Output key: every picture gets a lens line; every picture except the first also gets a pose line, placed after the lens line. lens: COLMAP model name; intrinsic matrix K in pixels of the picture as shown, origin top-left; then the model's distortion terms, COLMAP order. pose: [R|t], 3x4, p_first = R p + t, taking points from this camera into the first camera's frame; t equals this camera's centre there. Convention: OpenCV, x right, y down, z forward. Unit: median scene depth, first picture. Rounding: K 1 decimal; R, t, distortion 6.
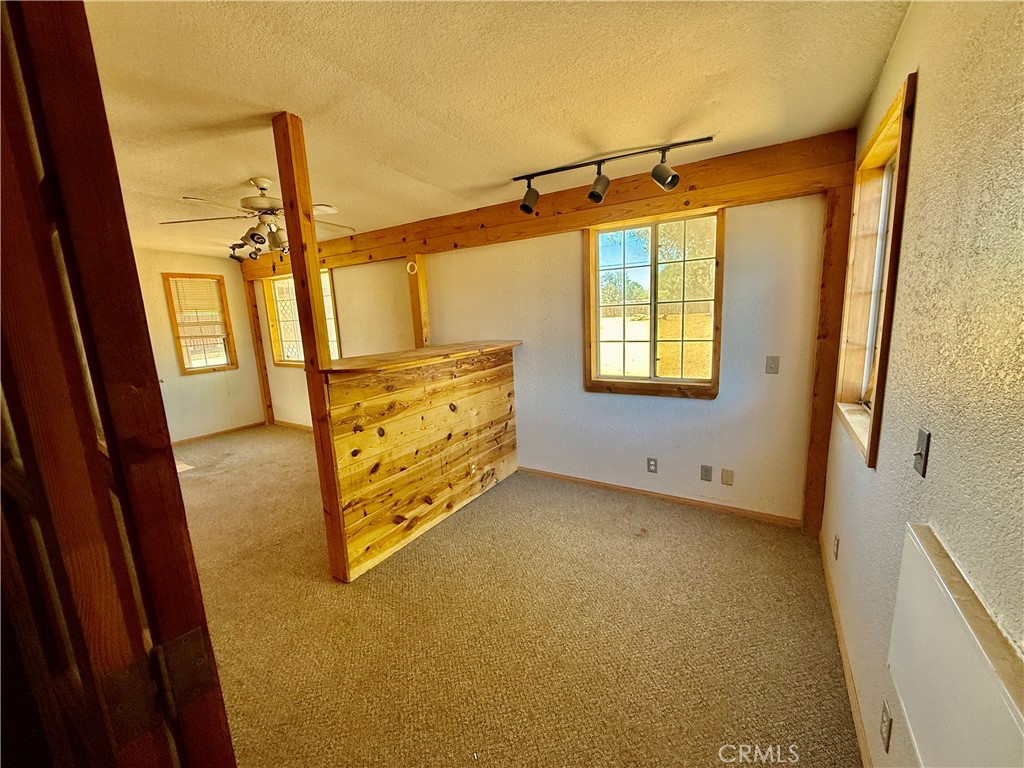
lens RADIAL K [[409.1, 0, 508.2], [0, 409.1, 385.1], [0, 0, 1]] dist [0.001027, 0.000158]
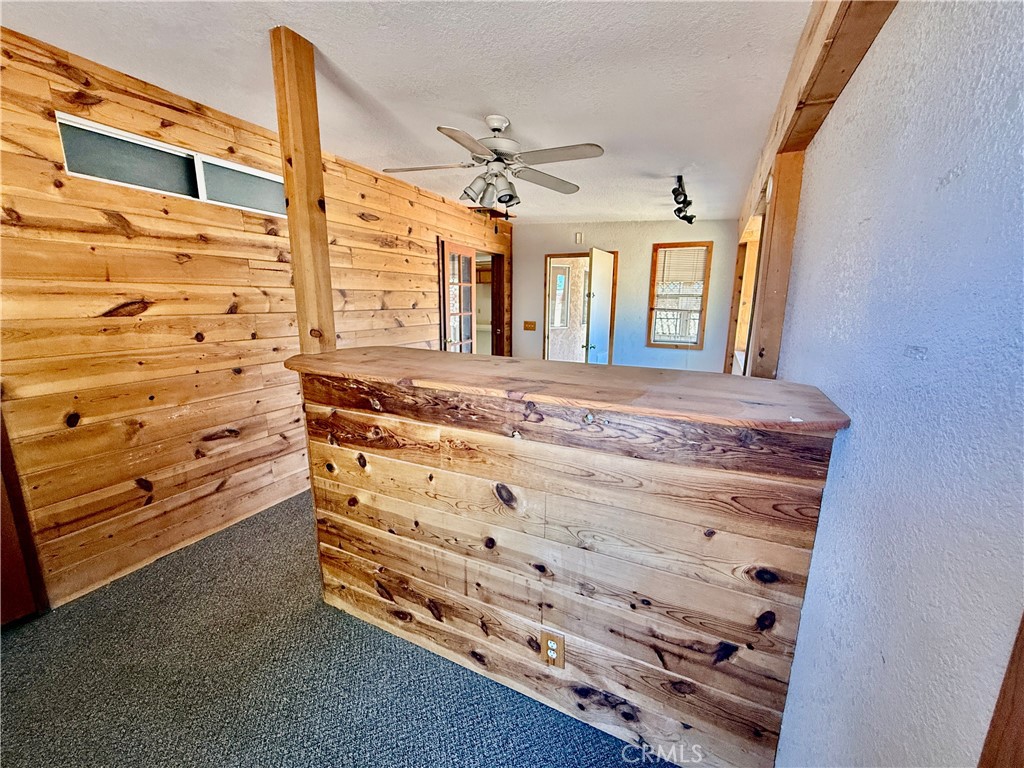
lens RADIAL K [[409.1, 0, 508.2], [0, 409.1, 385.1], [0, 0, 1]] dist [0.001027, 0.000158]
pose [[0.108051, 0.251862, -0.961712, 0.242774], [-0.188268, 0.955055, 0.228966, -0.147885], [0.976156, 0.156320, 0.150612, 0.775218]]
